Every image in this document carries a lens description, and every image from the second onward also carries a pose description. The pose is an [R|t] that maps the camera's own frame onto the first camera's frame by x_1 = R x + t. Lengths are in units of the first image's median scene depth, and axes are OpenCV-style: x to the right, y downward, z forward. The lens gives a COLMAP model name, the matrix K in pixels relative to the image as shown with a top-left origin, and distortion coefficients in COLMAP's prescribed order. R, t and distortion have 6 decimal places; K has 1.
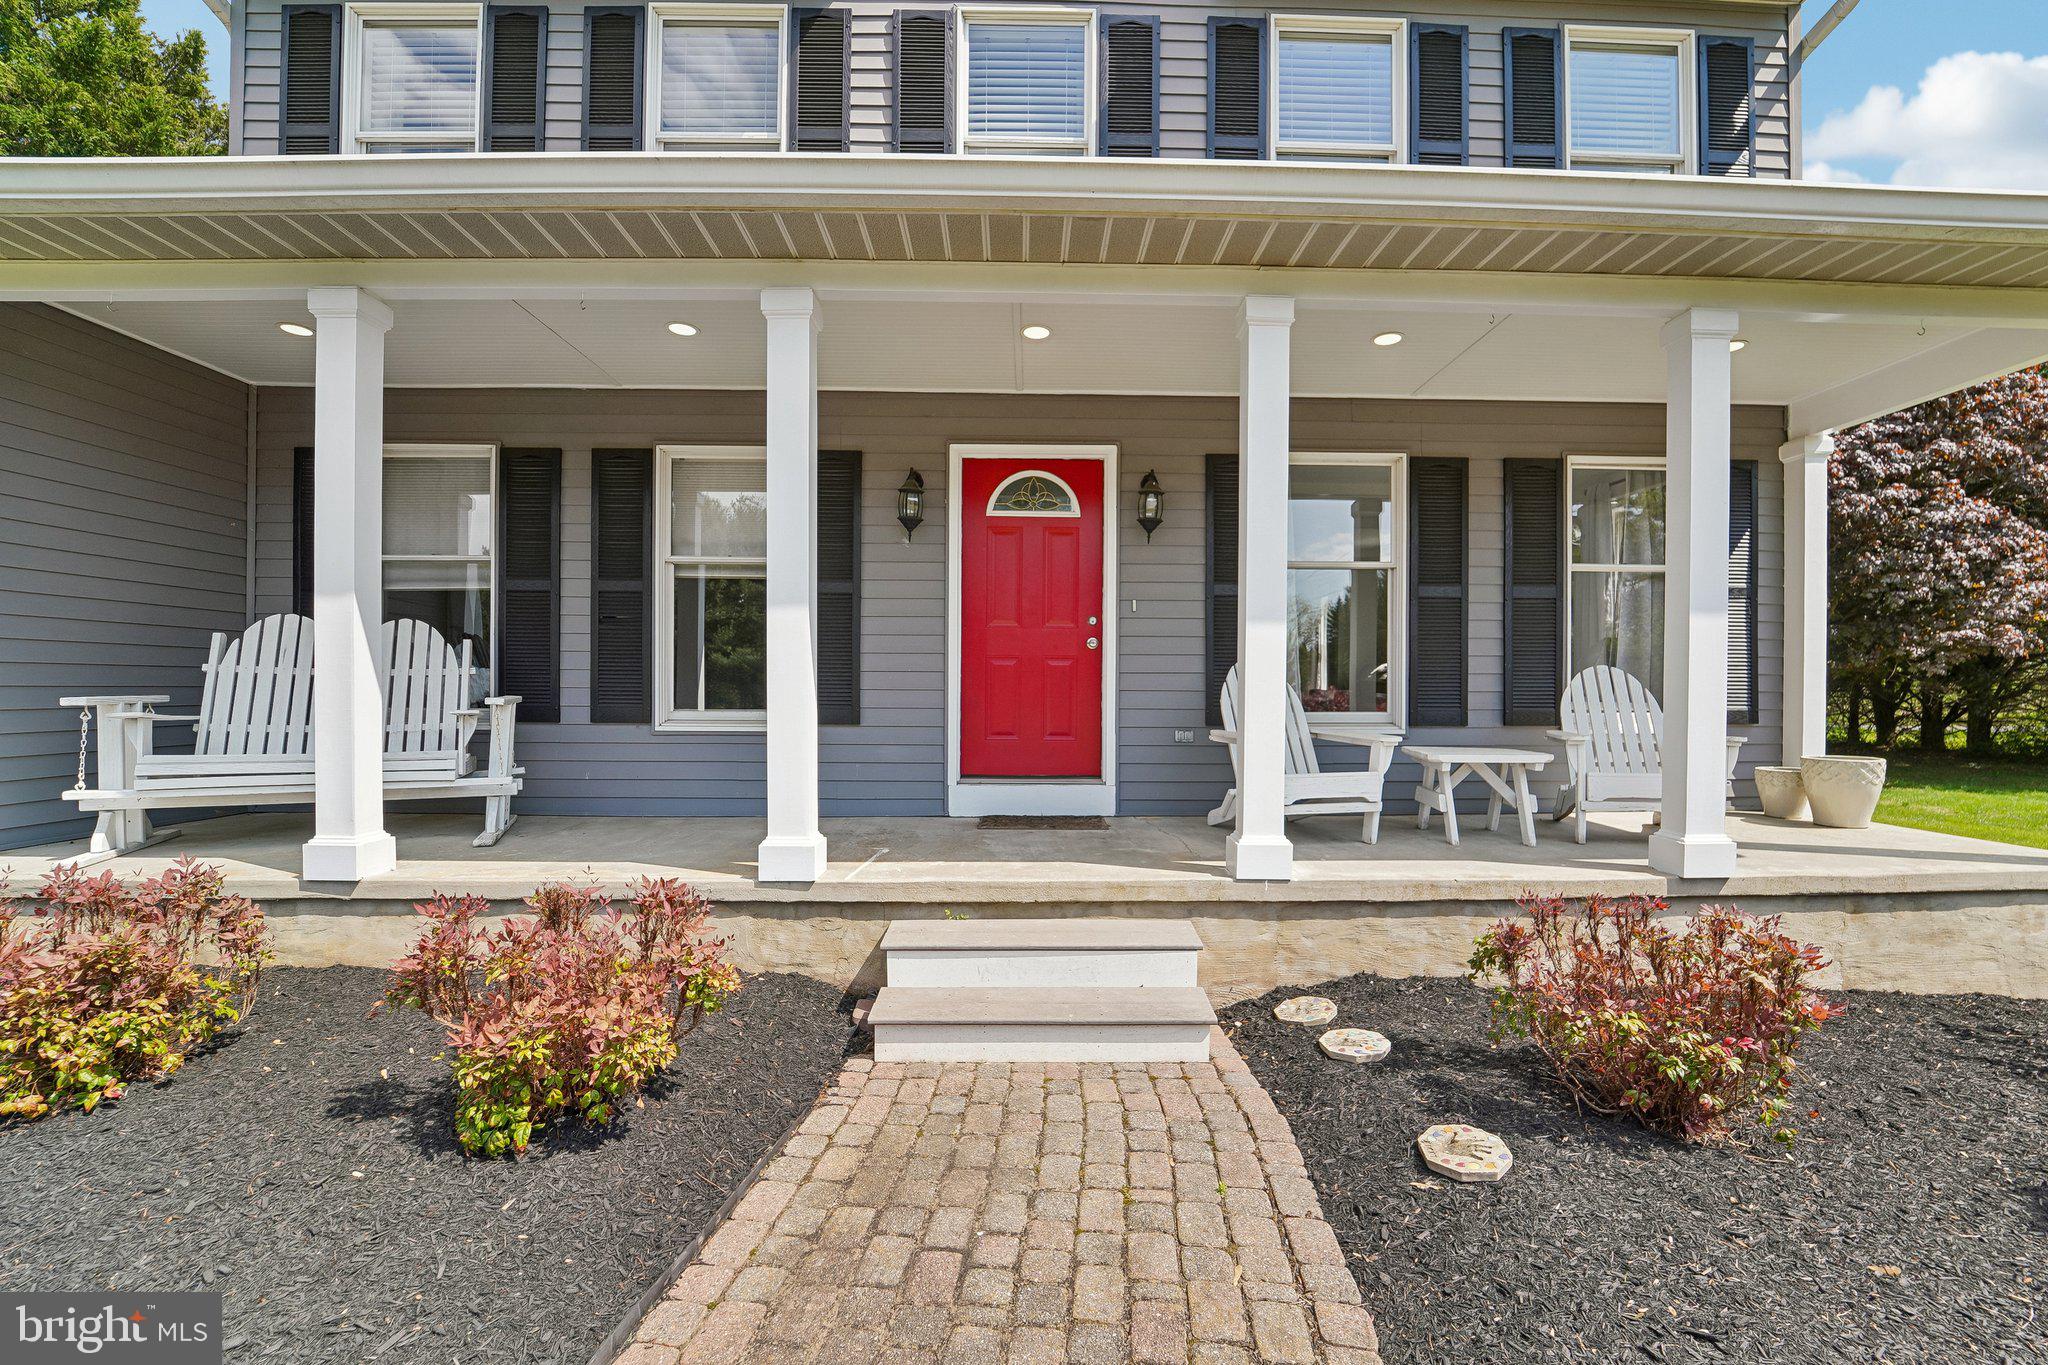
lens RADIAL K [[835.8, 0, 1009.9], [0, 835.8, 679.3], [0, 0, 1]] dist [-0.003216, -0.000401]
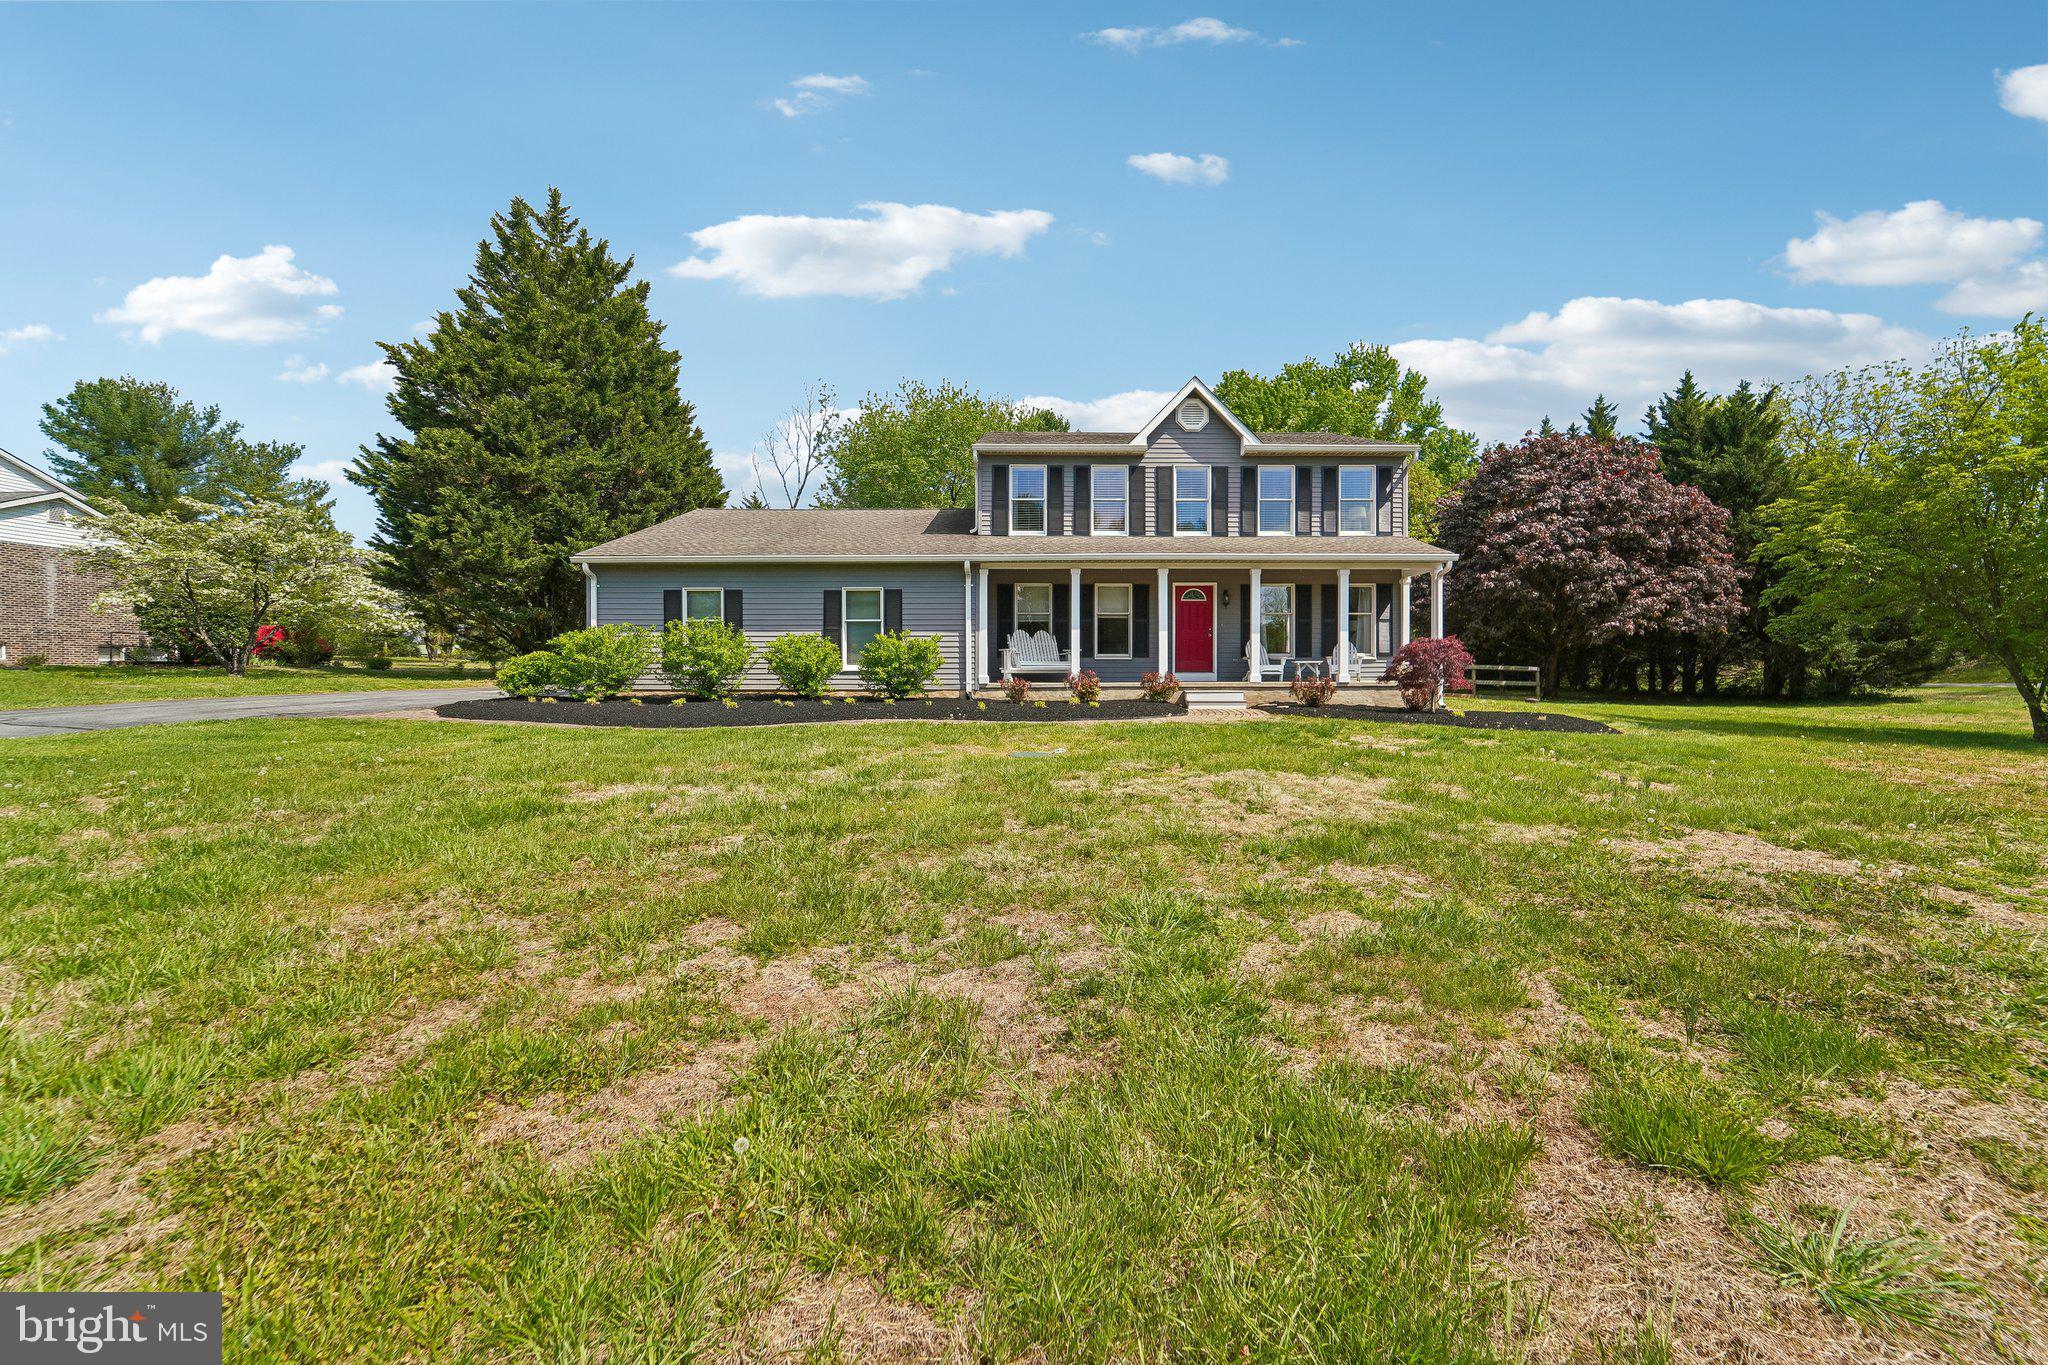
lens RADIAL K [[835.8, 0, 1014.0], [0, 835.8, 678.5], [0, 0, 1]] dist [-0.003216, -0.000401]
pose [[0.999956, -0.006973, 0.006226, -0.815953], [0.006858, 0.999807, 0.018398, 0.077004], [-0.006353, -0.018355, 0.999811, -2.770946]]
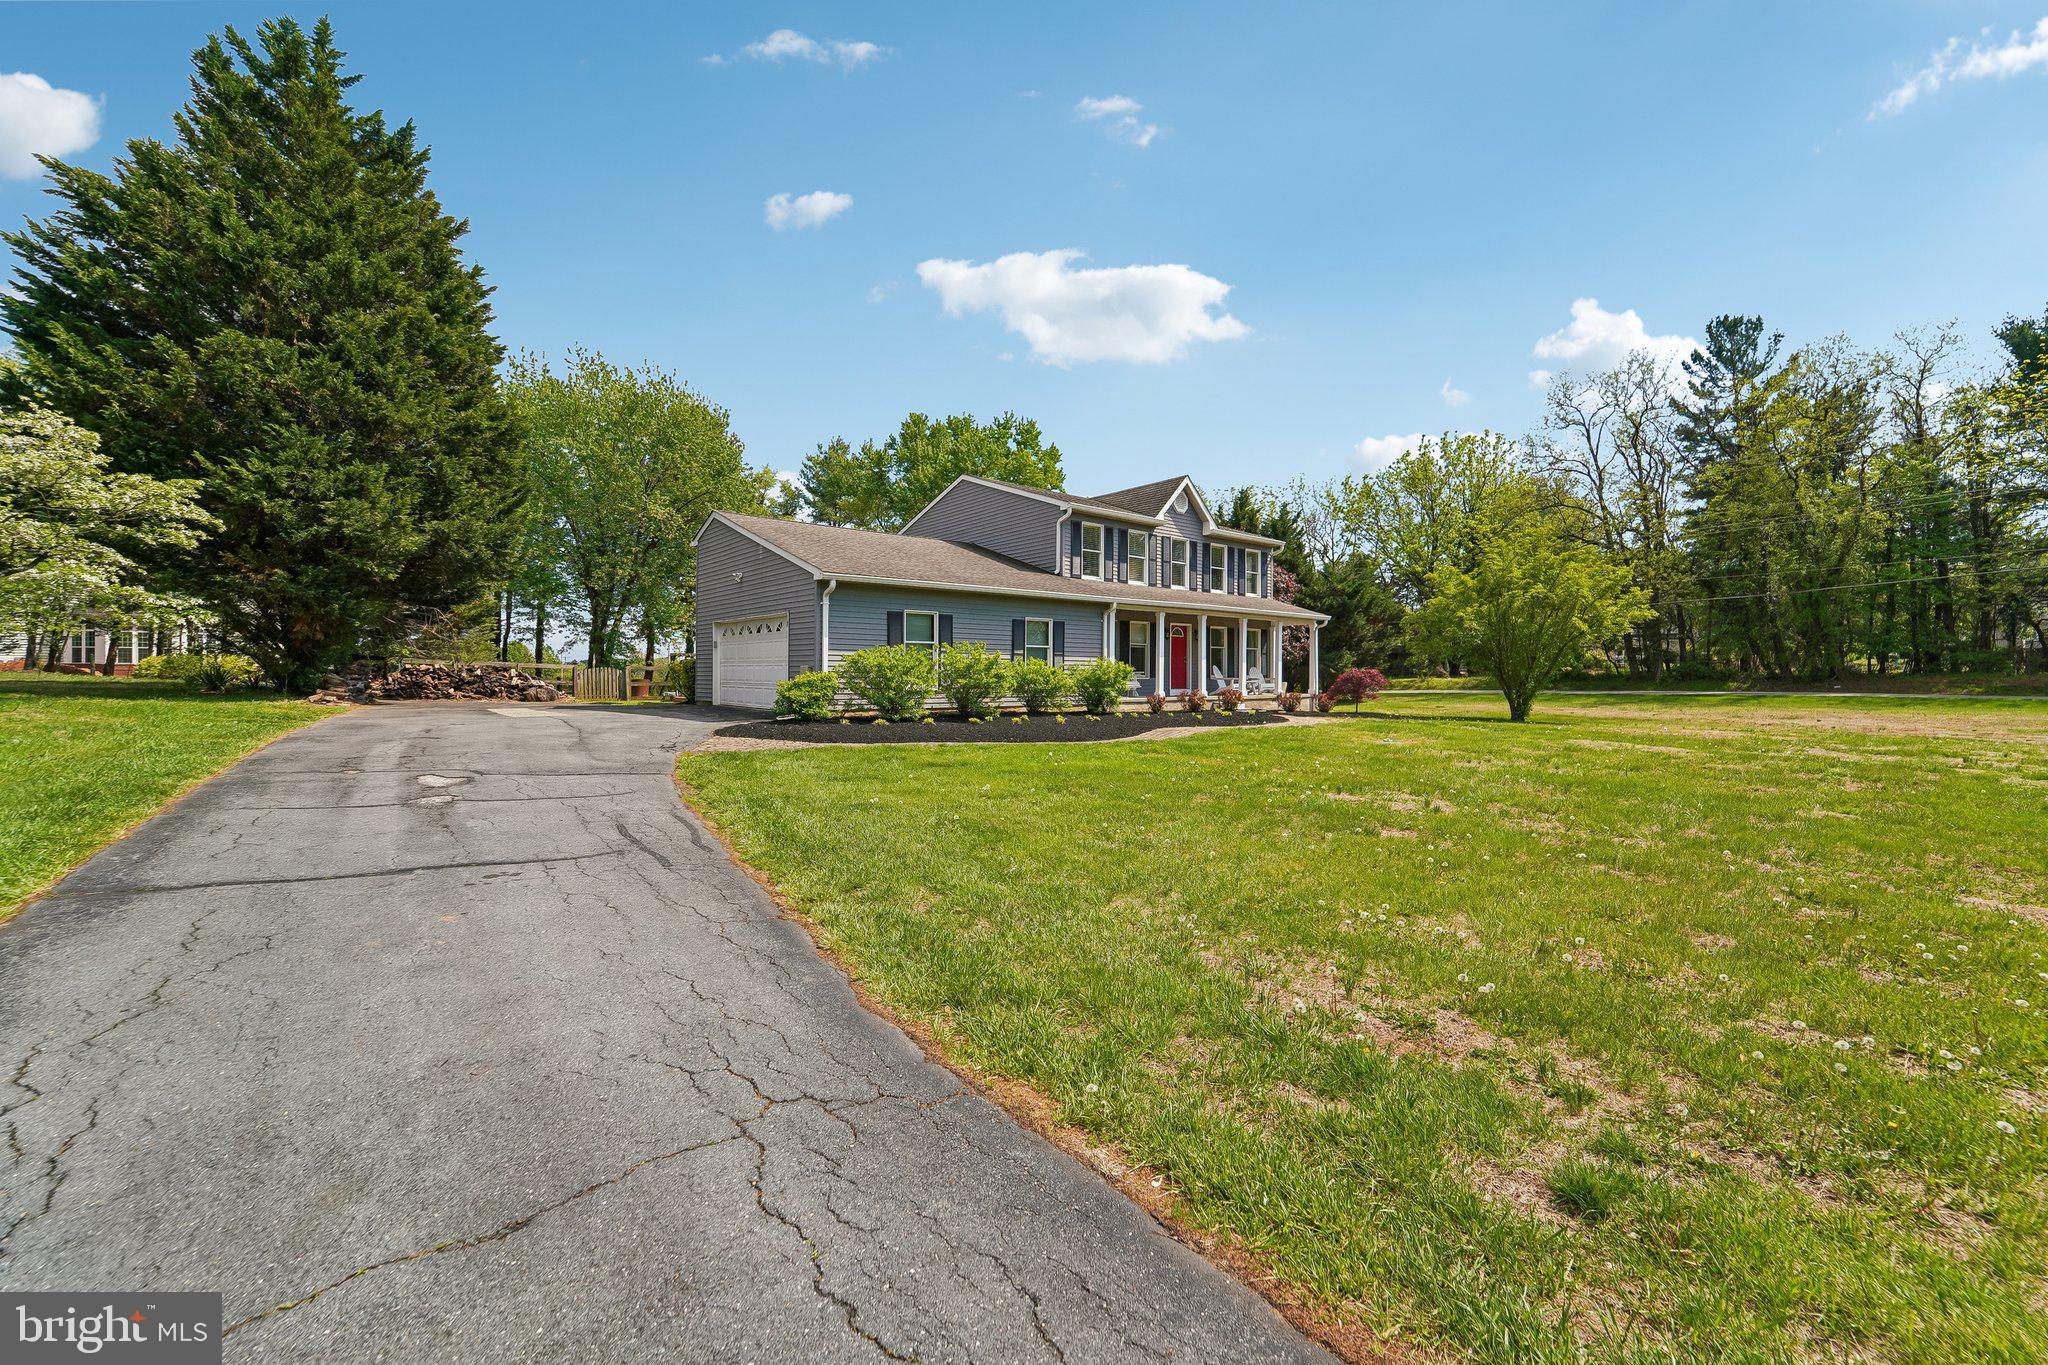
lens RADIAL K [[835.8, 0, 1039.2], [0, 835.8, 679.0], [0, 0, 1]] dist [-0.003216, -0.000401]
pose [[0.790276, 0.000392, 0.612751, -3.771952], [-0.005967, 0.999957, 0.007055, 0.024537], [-0.612722, -0.009232, 0.790245, -2.488677]]
